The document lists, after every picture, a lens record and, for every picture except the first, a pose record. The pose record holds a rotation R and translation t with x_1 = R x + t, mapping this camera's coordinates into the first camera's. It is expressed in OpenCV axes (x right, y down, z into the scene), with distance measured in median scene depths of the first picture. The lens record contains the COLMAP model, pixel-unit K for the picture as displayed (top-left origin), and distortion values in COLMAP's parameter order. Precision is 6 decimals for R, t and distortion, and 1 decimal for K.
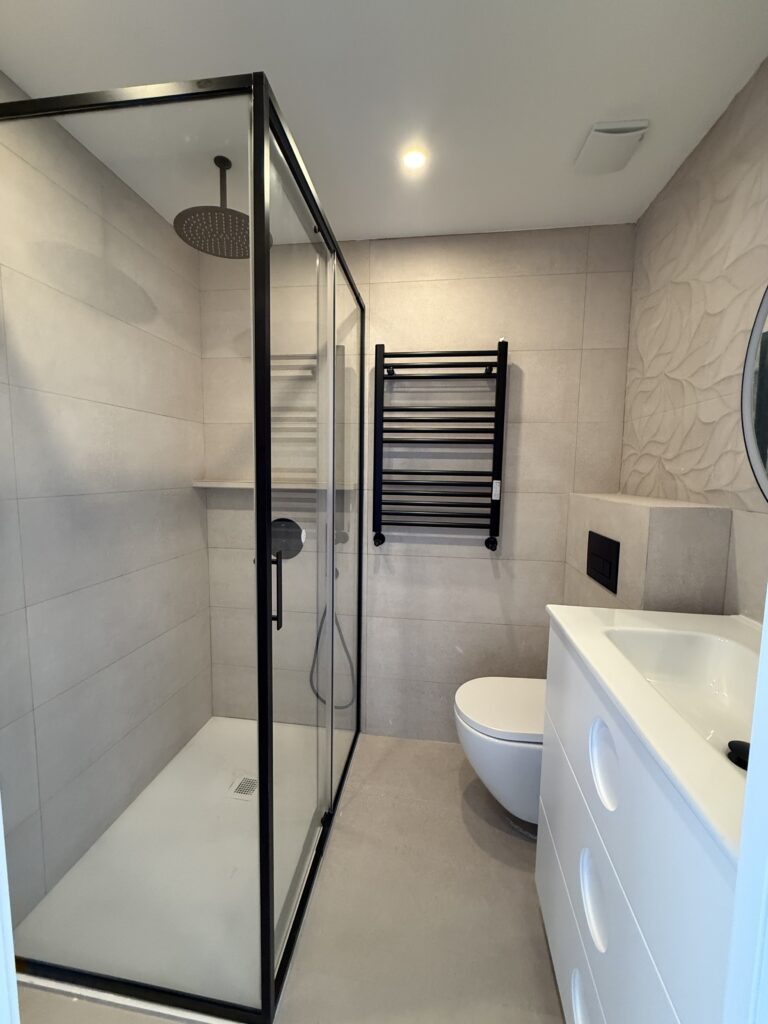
lens RADIAL K [[410.1, 0, 381.0], [0, 410.1, 508.2], [0, 0, 1]] dist [-0.000757, -0.000043]
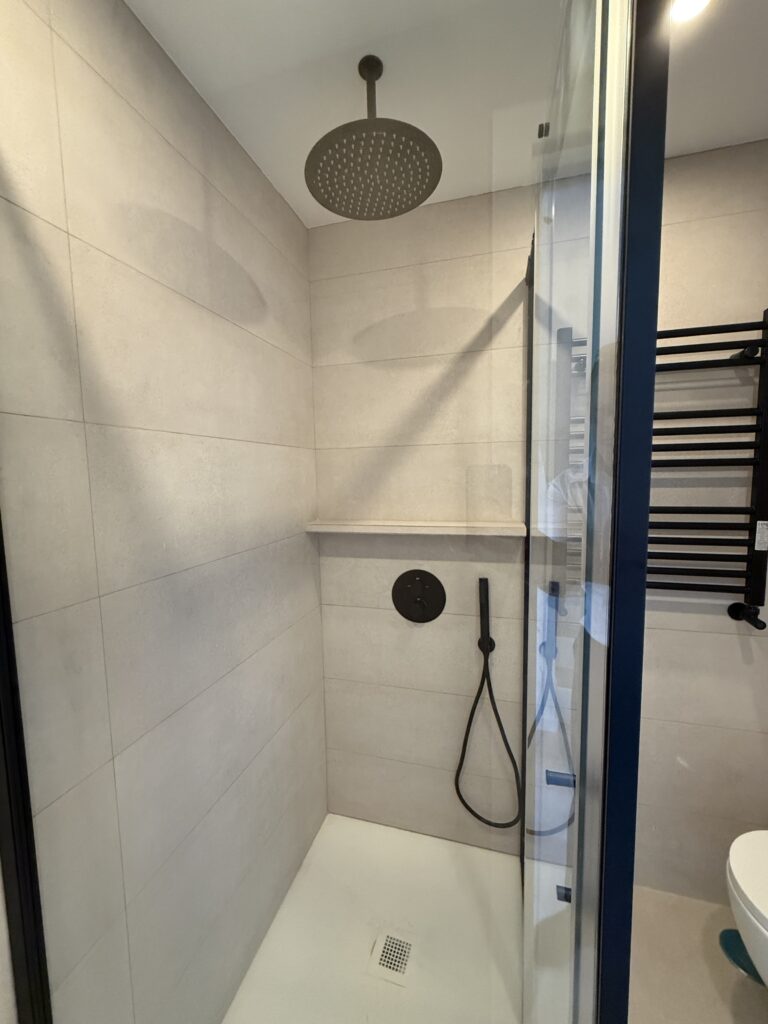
lens RADIAL K [[421.7, 0, 387.2], [0, 421.7, 511.2], [0, 0, 1]] dist [0.001958, 0.000252]
pose [[0.989352, -0.021909, -0.143882, -0.203551], [0.020663, 0.999735, -0.010148, -0.085822], [0.144066, 0.007067, 0.989543, 0.243035]]
